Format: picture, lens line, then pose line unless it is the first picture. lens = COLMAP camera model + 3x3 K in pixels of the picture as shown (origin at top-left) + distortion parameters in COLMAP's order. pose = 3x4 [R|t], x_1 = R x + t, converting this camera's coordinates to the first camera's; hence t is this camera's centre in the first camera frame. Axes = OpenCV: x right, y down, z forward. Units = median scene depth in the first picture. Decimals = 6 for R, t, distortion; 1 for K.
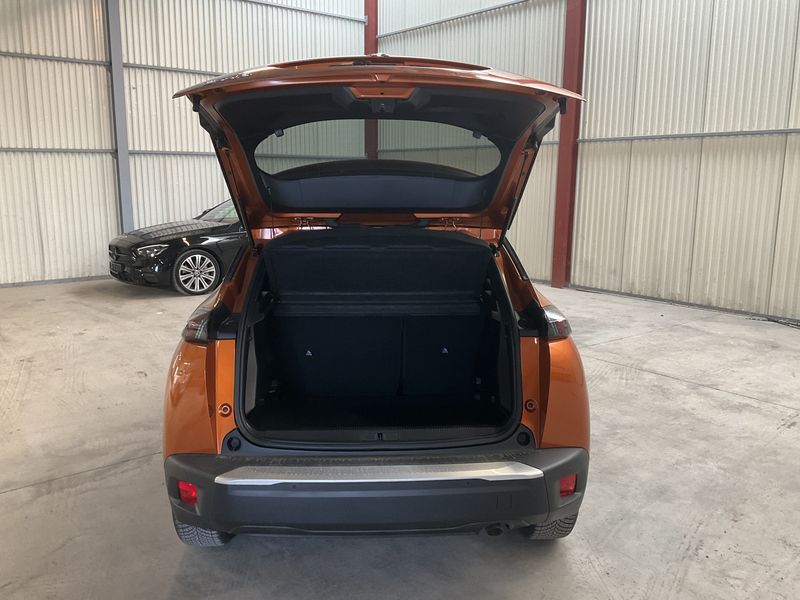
lens RADIAL K [[669.2, 0, 401.1], [0, 669.2, 301.0], [0, 0, 1]] dist [0.025495, -0.060308]
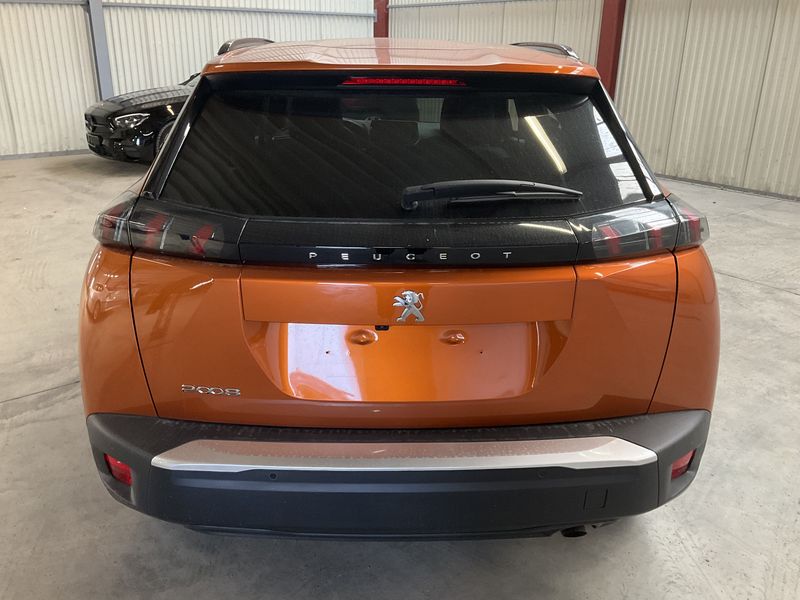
lens RADIAL K [[669.2, 0, 404.3], [0, 669.2, 299.2], [0, 0, 1]] dist [0.025495, -0.060308]
pose [[0.999910, 0.012421, -0.005134, -0.012168], [-0.011348, 0.984925, 0.172612, -0.000890], [0.007200, -0.172538, 0.984977, 0.149178]]
